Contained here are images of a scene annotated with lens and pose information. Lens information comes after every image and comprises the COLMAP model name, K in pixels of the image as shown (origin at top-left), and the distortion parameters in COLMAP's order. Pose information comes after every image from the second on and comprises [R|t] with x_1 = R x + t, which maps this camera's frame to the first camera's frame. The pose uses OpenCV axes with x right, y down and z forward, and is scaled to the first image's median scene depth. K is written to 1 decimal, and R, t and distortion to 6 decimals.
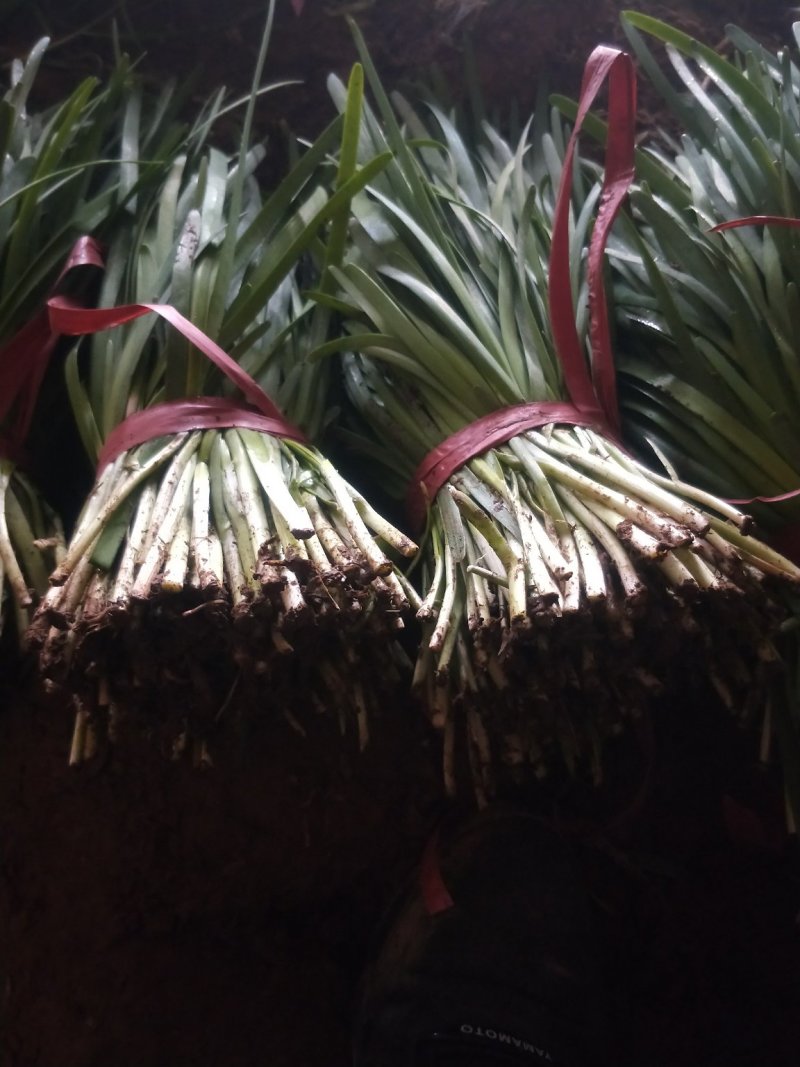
lens RADIAL K [[800.9, 0, 400.0], [0, 800.9, 533.5], [0, 0, 1]] dist [0.092525, -0.317314]
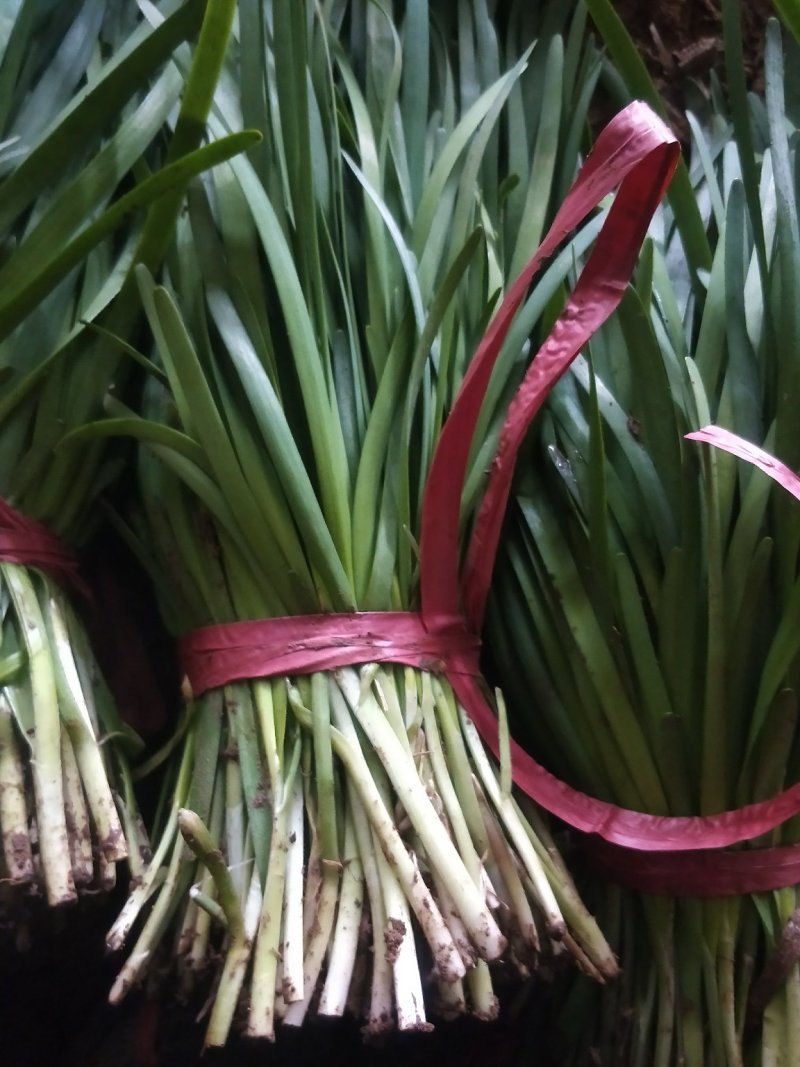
lens RADIAL K [[841.2, 0, 400.0], [0, 841.2, 533.5], [0, 0, 1]] dist [0.002364, -0.093236]
pose [[0.961300, 0.229460, 0.152481, 0.066773], [-0.268898, 0.901918, 0.337990, -0.486350], [-0.059970, -0.365912, 0.928715, 0.343871]]
